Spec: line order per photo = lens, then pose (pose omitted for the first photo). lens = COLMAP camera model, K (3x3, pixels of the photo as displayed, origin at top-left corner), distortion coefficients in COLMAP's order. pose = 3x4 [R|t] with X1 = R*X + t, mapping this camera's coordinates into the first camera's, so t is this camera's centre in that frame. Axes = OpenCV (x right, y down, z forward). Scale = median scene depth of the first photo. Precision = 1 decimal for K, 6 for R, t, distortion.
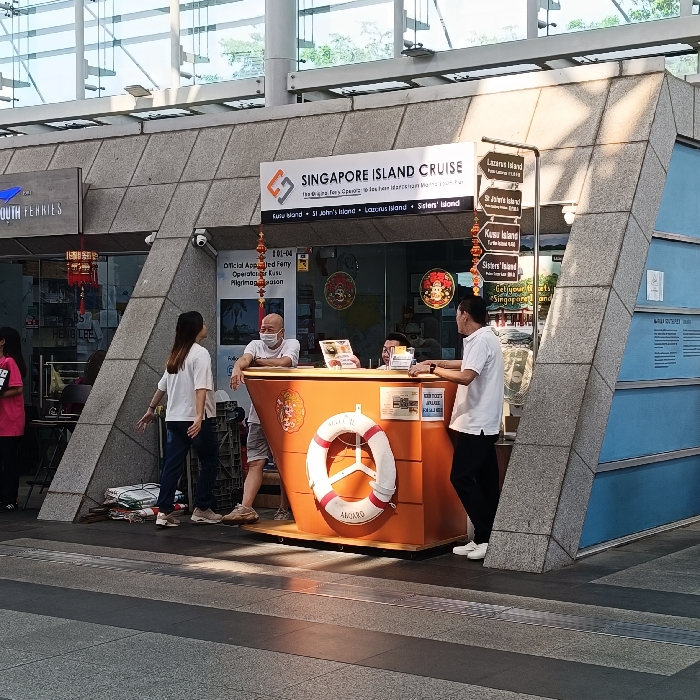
lens RADIAL K [[1361.8, 0, 352.7], [0, 1361.8, 349.4], [0, 0, 1]] dist [0.231505, 0.000000]
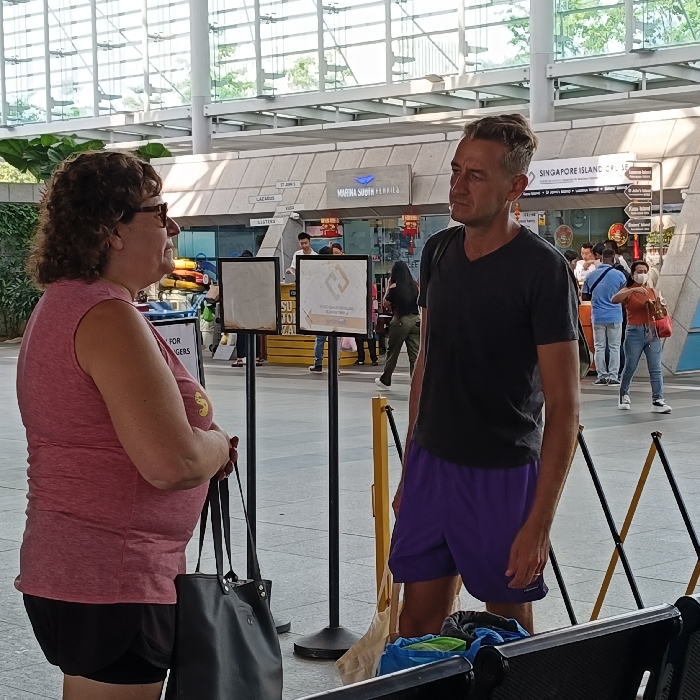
lens RADIAL K [[1684.3, 0, 351.2], [0, 1684.3, 352.3], [0, 0, 1]] dist [0.224649, 0.000000]
pose [[0.982422, -0.005272, -0.186598, 0.111698], [0.012985, 0.999110, 0.040136, 0.012184], [0.186220, -0.041854, 0.981616, -1.020558]]
